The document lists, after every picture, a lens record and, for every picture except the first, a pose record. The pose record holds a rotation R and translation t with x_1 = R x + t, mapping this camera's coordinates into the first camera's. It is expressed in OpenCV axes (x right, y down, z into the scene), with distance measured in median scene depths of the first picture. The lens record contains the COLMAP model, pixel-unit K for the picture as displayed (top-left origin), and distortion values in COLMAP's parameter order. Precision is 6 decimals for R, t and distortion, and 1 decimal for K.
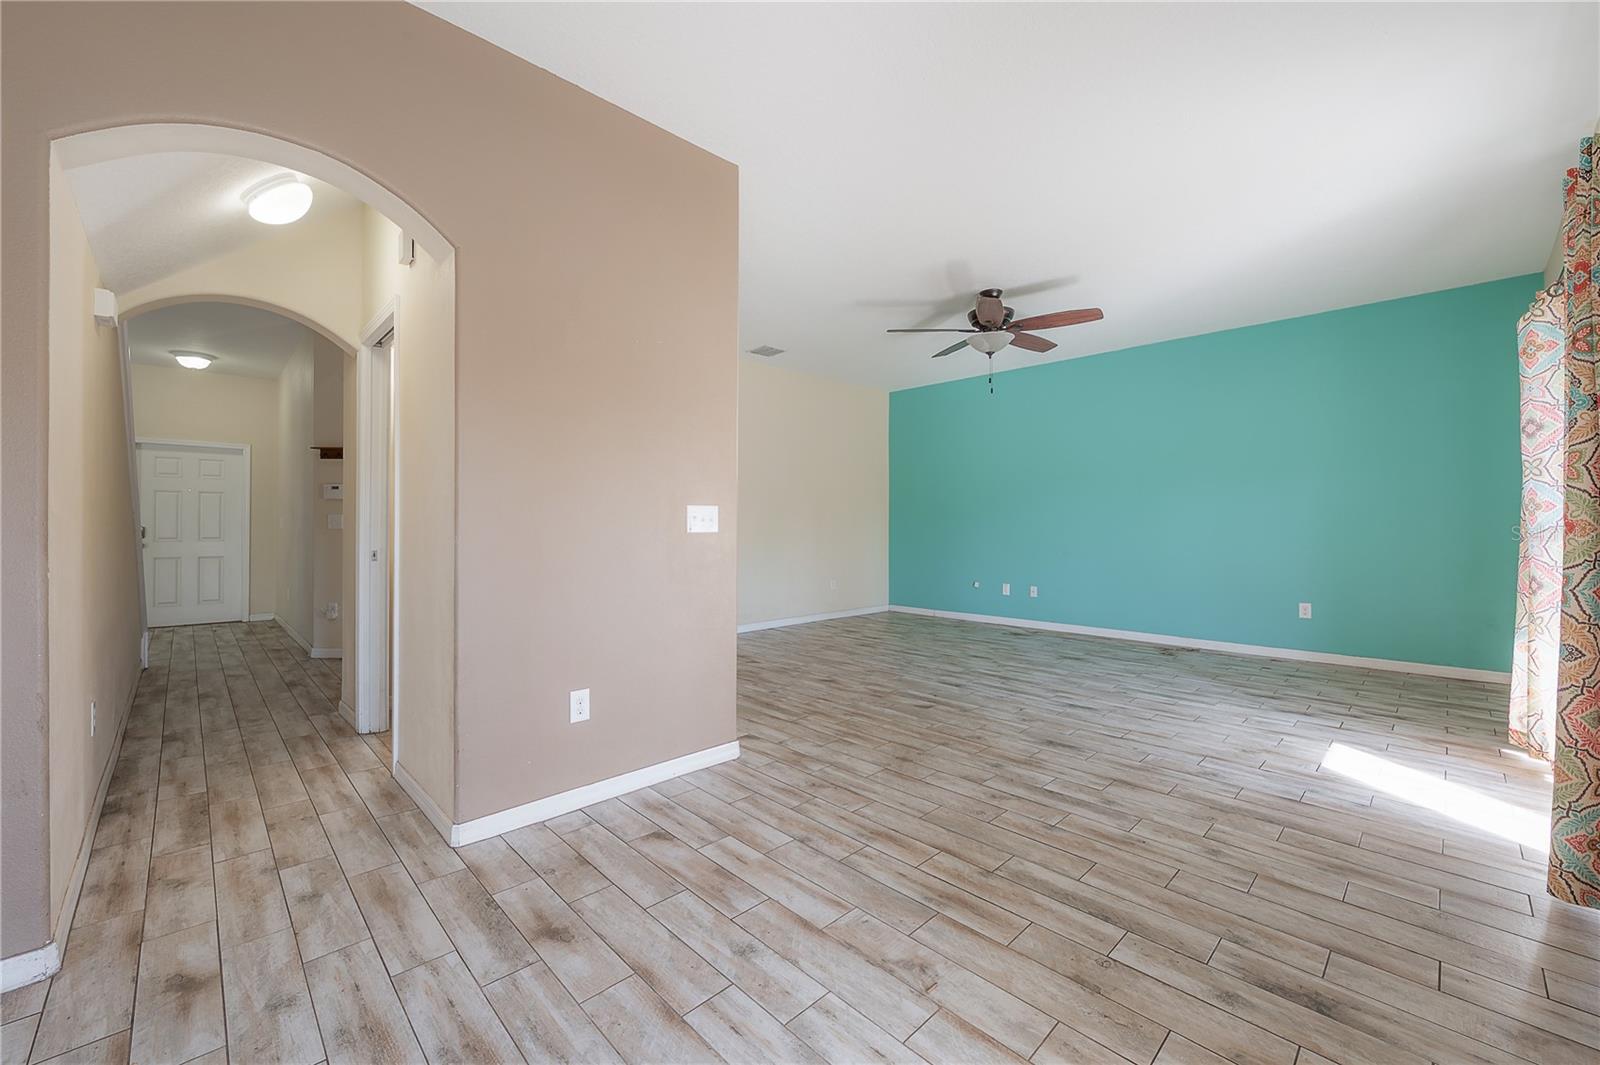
lens RADIAL K [[644.8, 0, 792.4], [0, 644.8, 534.5], [0, 0, 1]] dist [-0.005676, 0.000398]
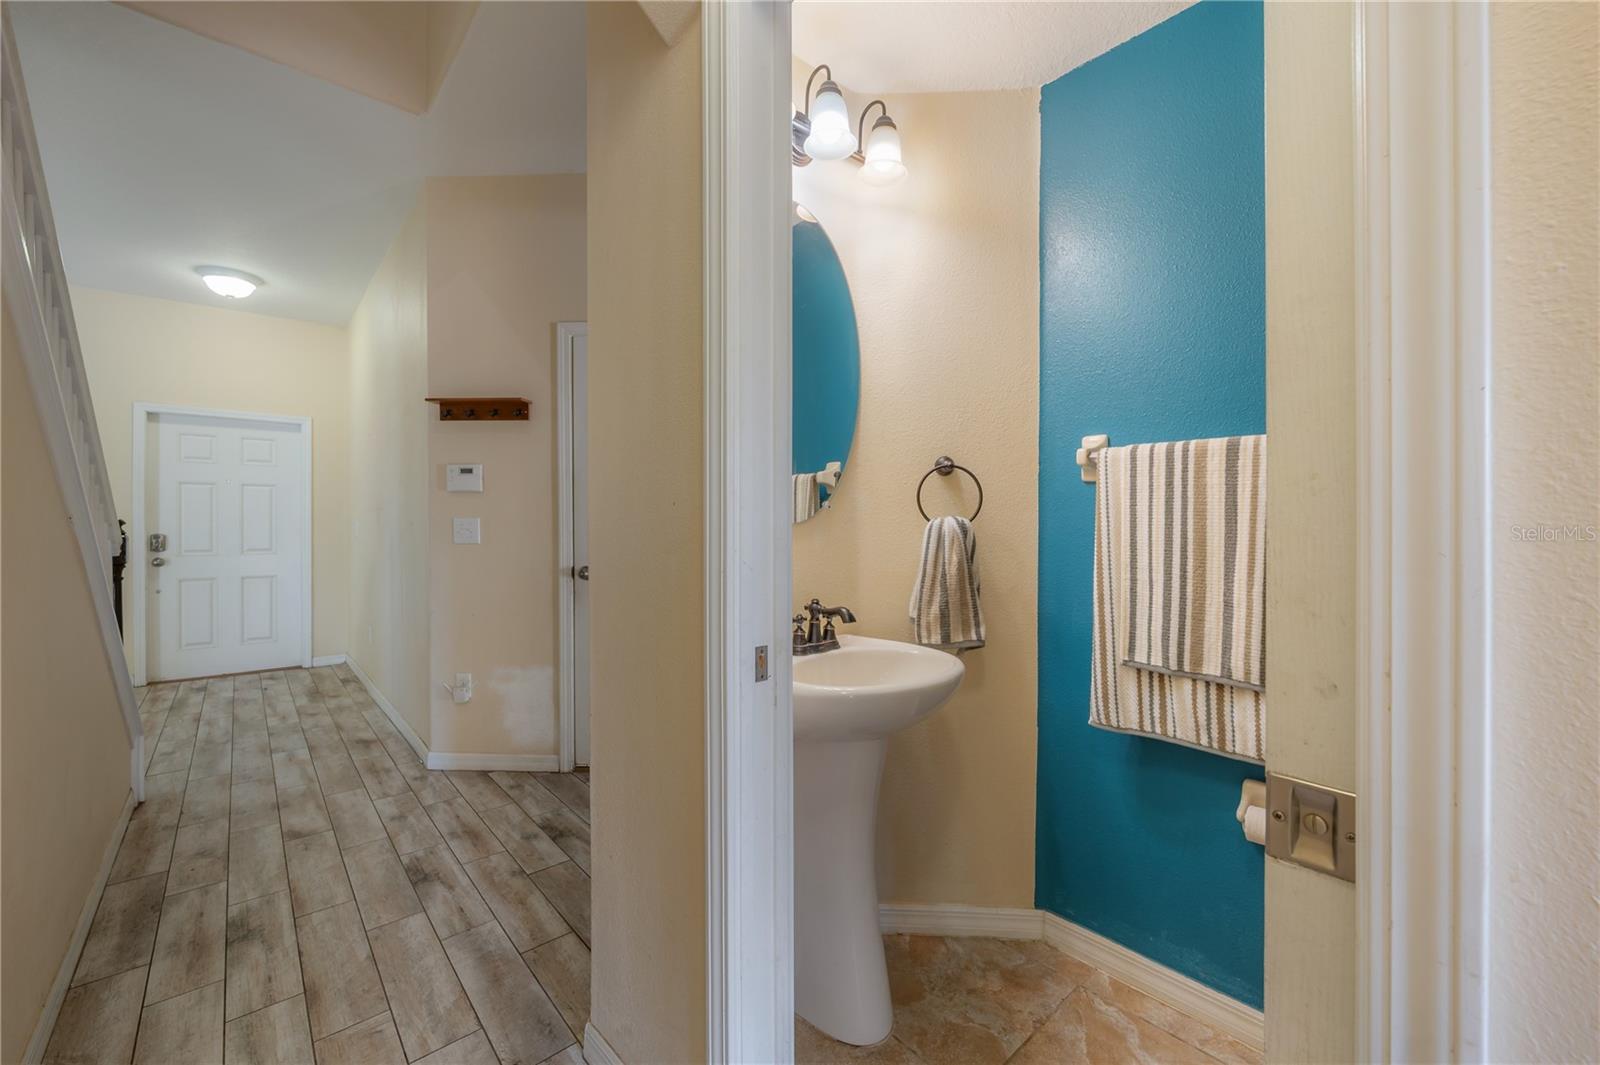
lens RADIAL K [[644.8, 0, 799.6], [0, 644.8, 536.5], [0, 0, 1]] dist [-0.005676, 0.000398]
pose [[0.999214, -0.001391, -0.039618, -0.314954], [0.001703, 0.999968, 0.007841, -0.014899], [0.039606, -0.007902, 0.999184, 0.353536]]
